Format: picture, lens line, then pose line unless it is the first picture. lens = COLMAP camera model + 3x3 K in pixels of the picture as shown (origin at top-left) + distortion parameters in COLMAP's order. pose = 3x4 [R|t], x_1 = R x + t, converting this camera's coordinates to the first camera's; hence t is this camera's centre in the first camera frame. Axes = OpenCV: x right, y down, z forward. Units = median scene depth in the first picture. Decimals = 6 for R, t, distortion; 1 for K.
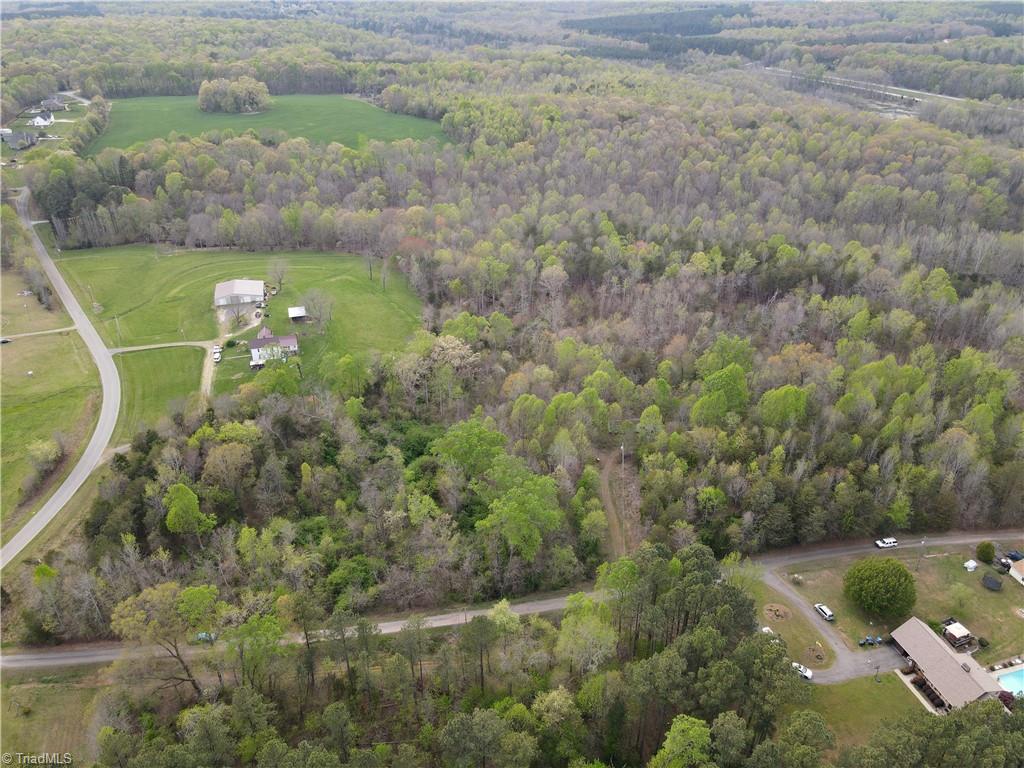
lens RADIAL K [[753.1, 0, 511.1], [0, 753.1, 381.6], [0, 0, 1]] dist [0.019658, -0.004021]
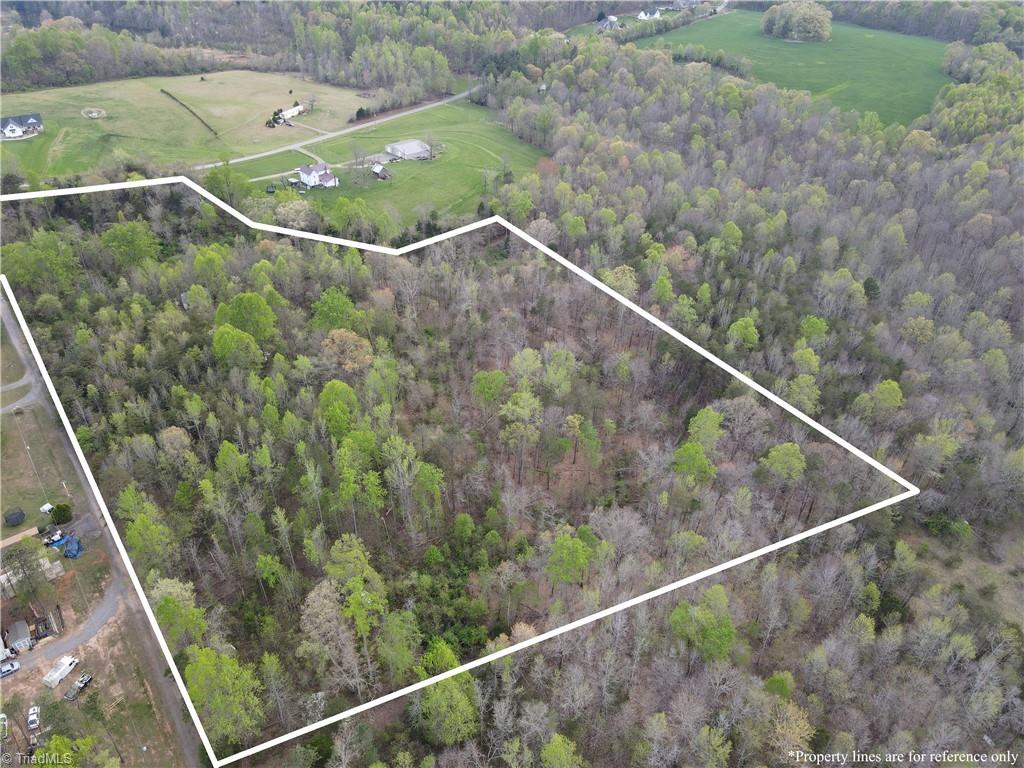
lens RADIAL K [[753.1, 0, 512.1], [0, 753.1, 382.2], [0, 0, 1]] dist [0.019658, -0.004021]
pose [[0.440127, 0.510050, -0.739011, 0.645211], [-0.448970, 0.837750, 0.310808, -0.201396], [0.777634, 0.194999, 0.597713, 0.360182]]
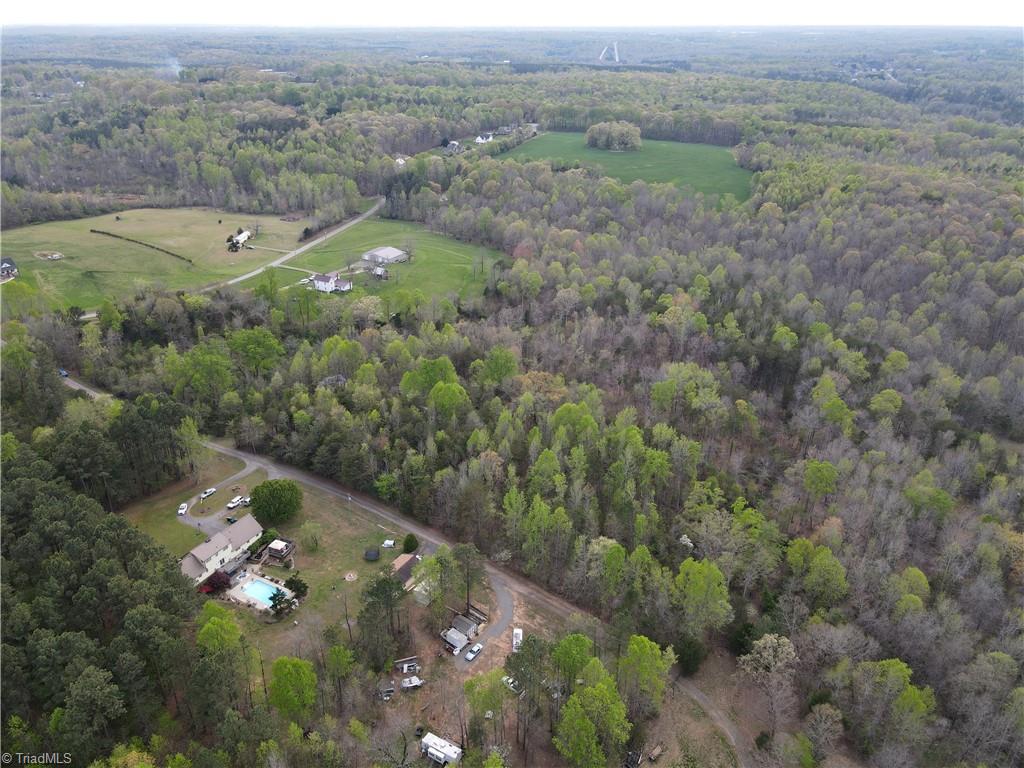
lens RADIAL K [[753.1, 0, 513.2], [0, 753.1, 382.4], [0, 0, 1]] dist [0.019658, -0.004021]
pose [[0.718179, 0.301981, -0.626918, 0.581233], [-0.344033, 0.937206, 0.057330, -0.046674], [0.604864, 0.174507, 0.776973, 0.084526]]
